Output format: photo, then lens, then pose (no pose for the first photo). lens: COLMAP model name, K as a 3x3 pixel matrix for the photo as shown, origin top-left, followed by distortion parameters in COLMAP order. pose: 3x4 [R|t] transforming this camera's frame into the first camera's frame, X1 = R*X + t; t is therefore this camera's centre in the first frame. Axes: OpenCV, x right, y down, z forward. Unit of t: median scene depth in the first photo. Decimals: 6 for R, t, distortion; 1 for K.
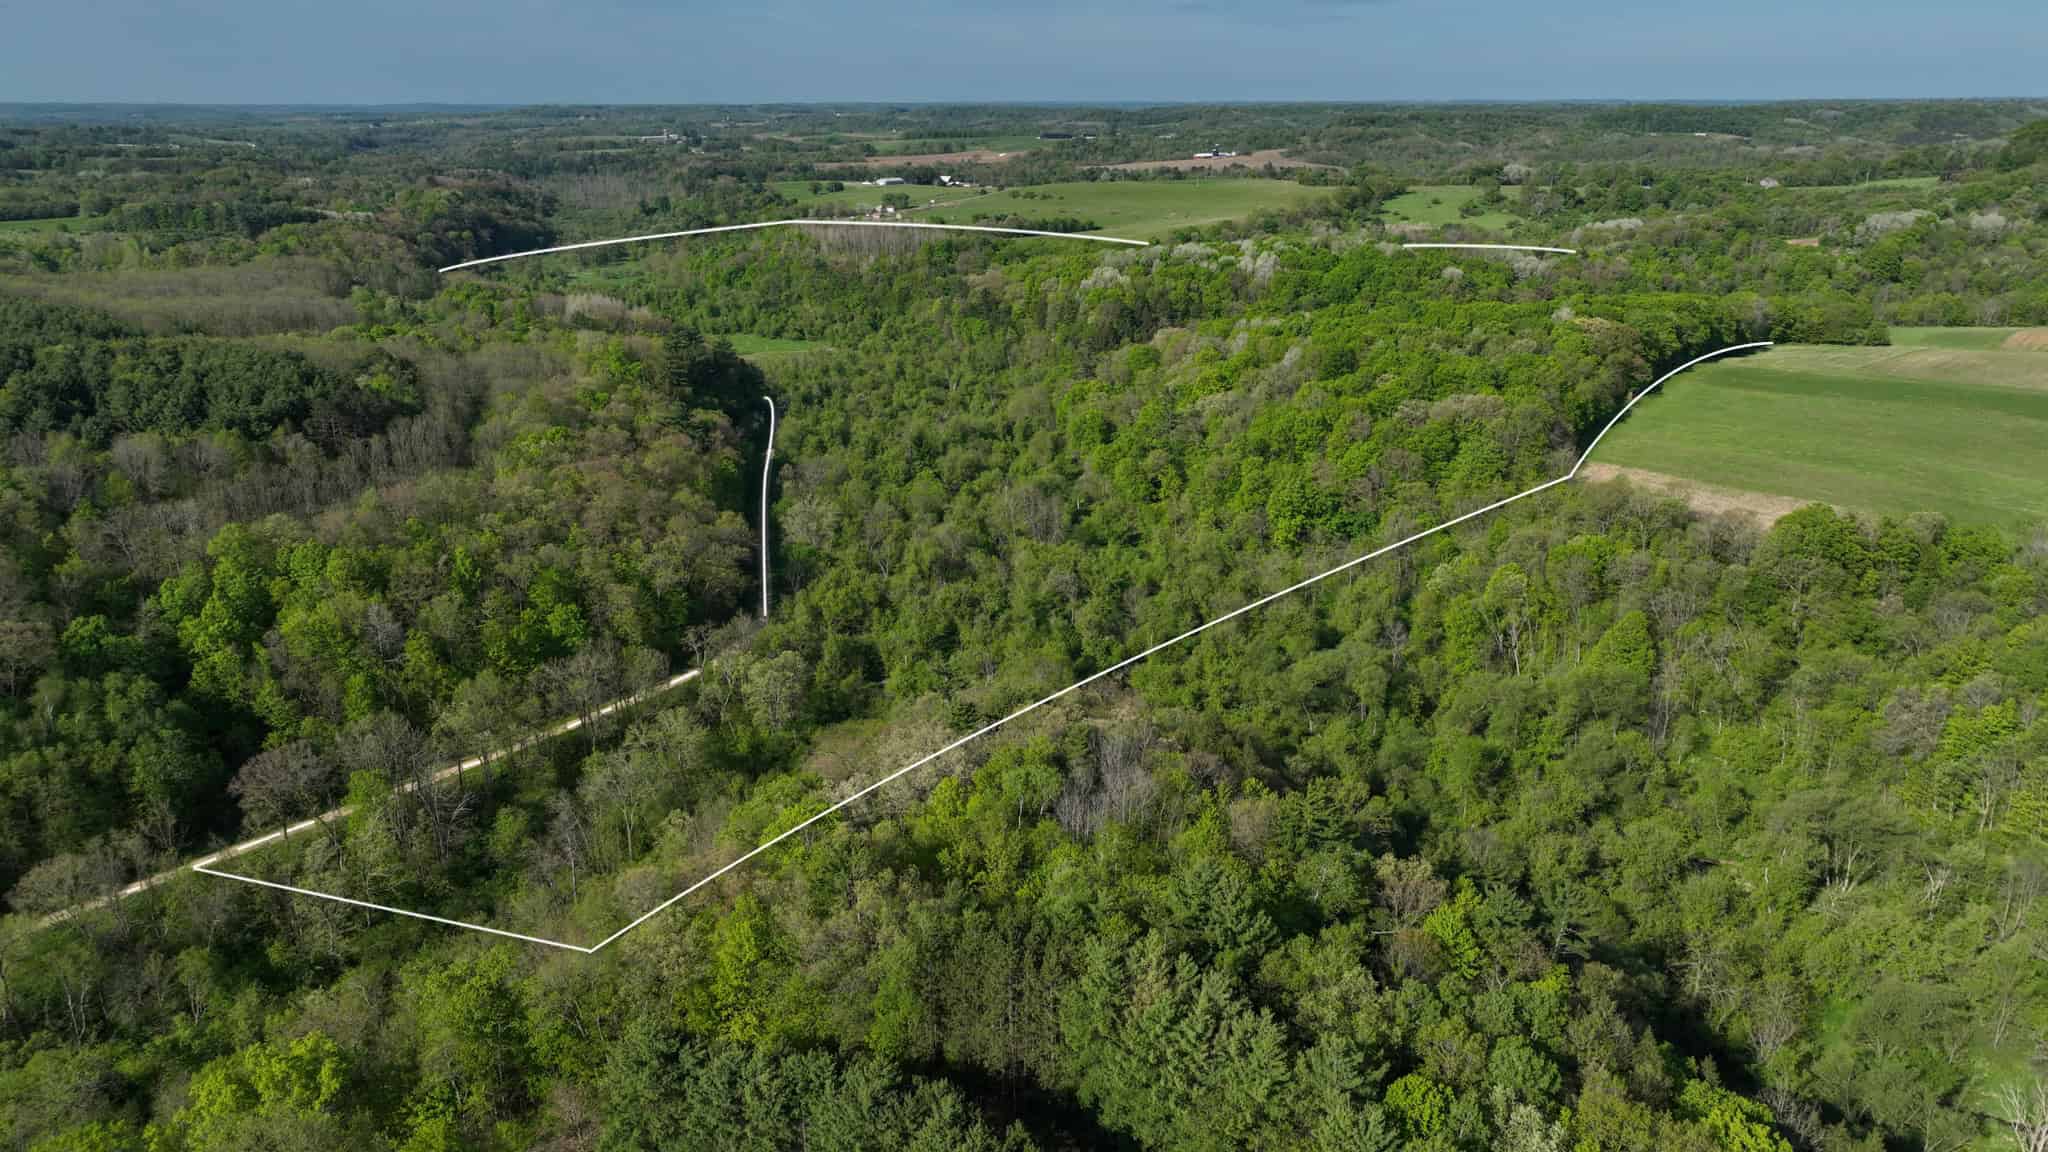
lens RADIAL K [[1438.5, 0, 1024.0], [0, 1438.5, 576.0], [0, 0, 1]] dist [-0.002043, 0.020339]
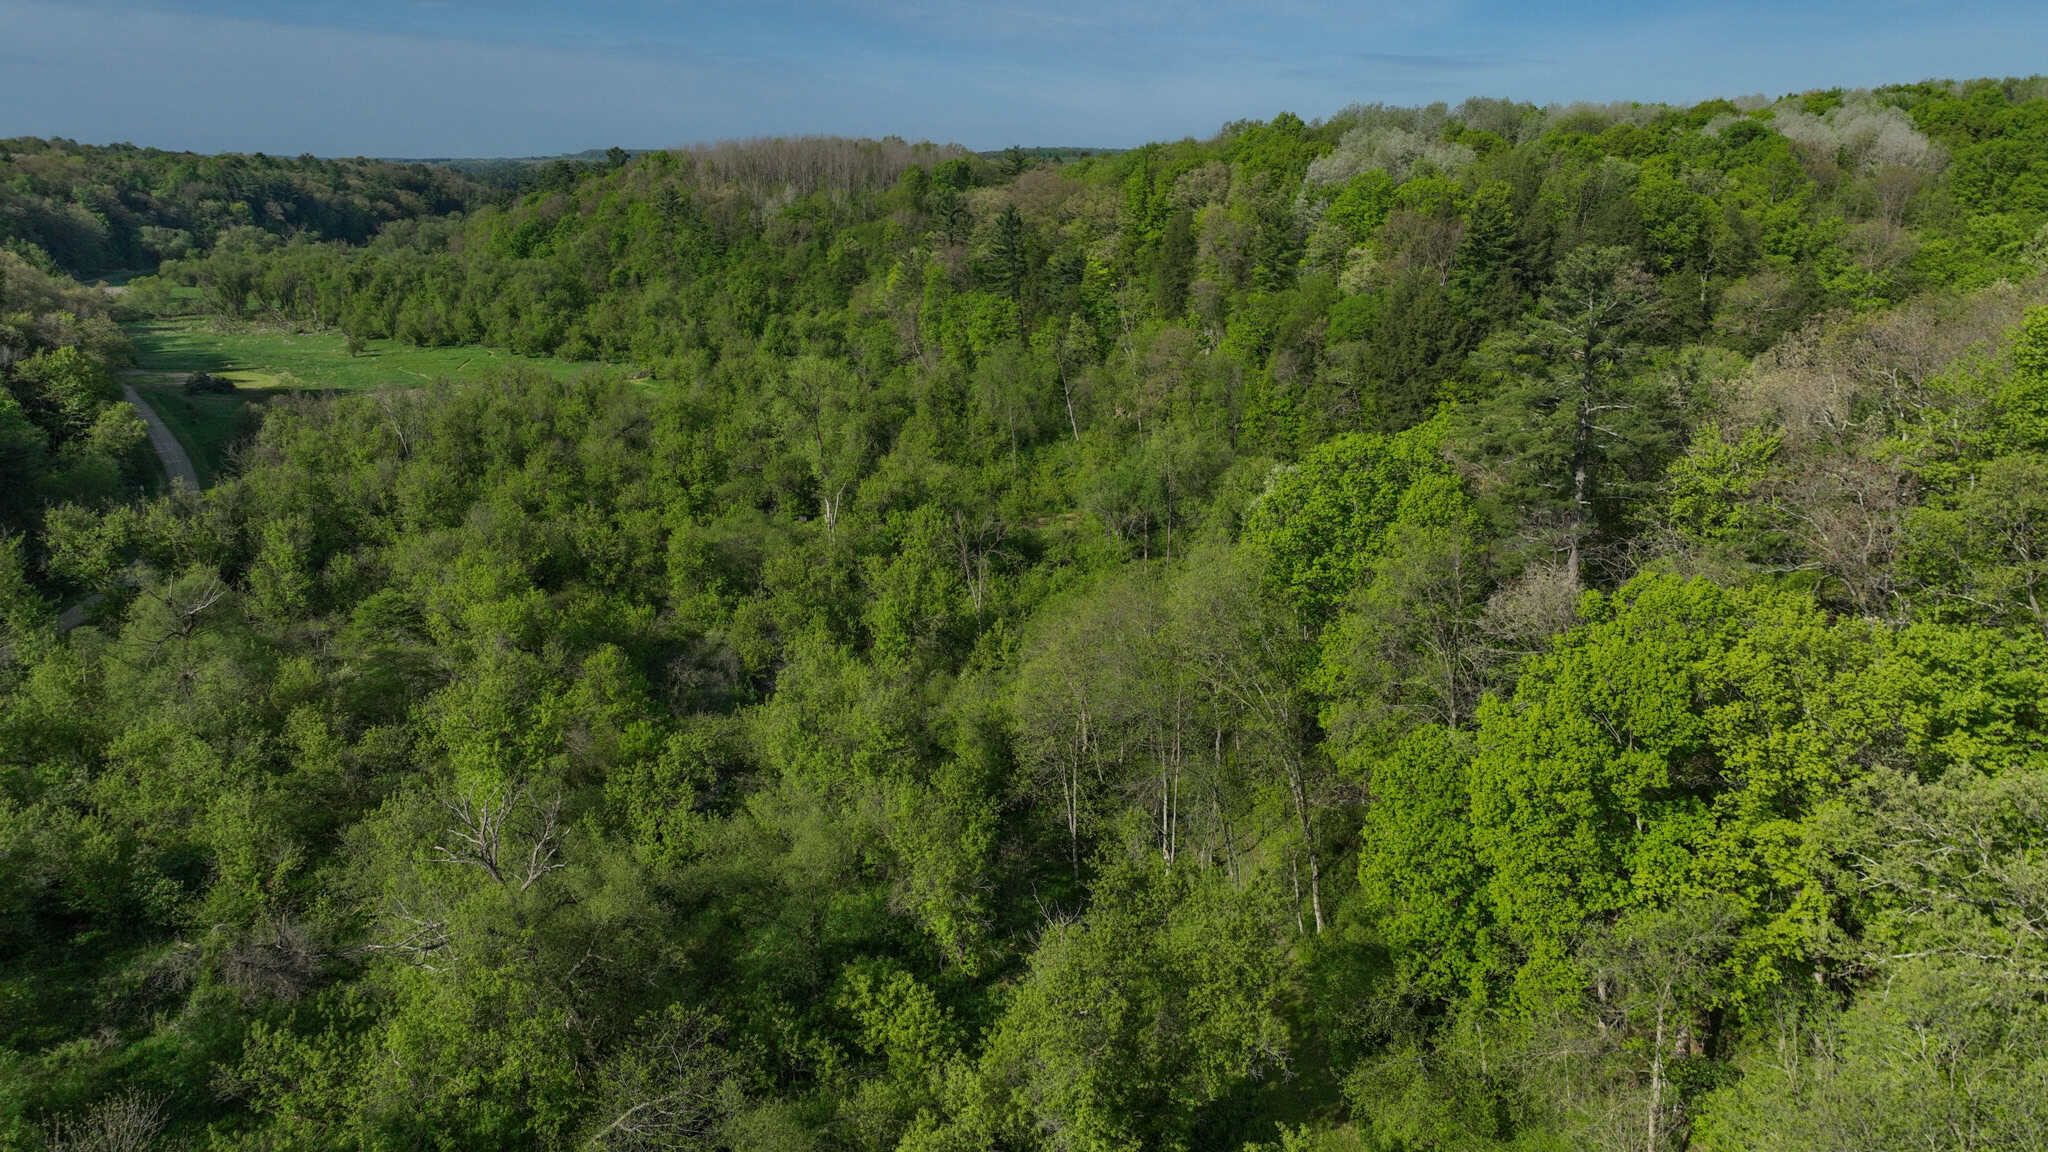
lens RADIAL K [[1438.5, 0, 1024.0], [0, 1438.5, 576.0], [0, 0, 1]] dist [-0.002043, 0.020339]
pose [[0.998022, 0.021921, -0.058918, -0.000990], [-0.024241, 0.998947, -0.038964, -0.098109], [0.058002, 0.040315, 0.997502, 0.660486]]
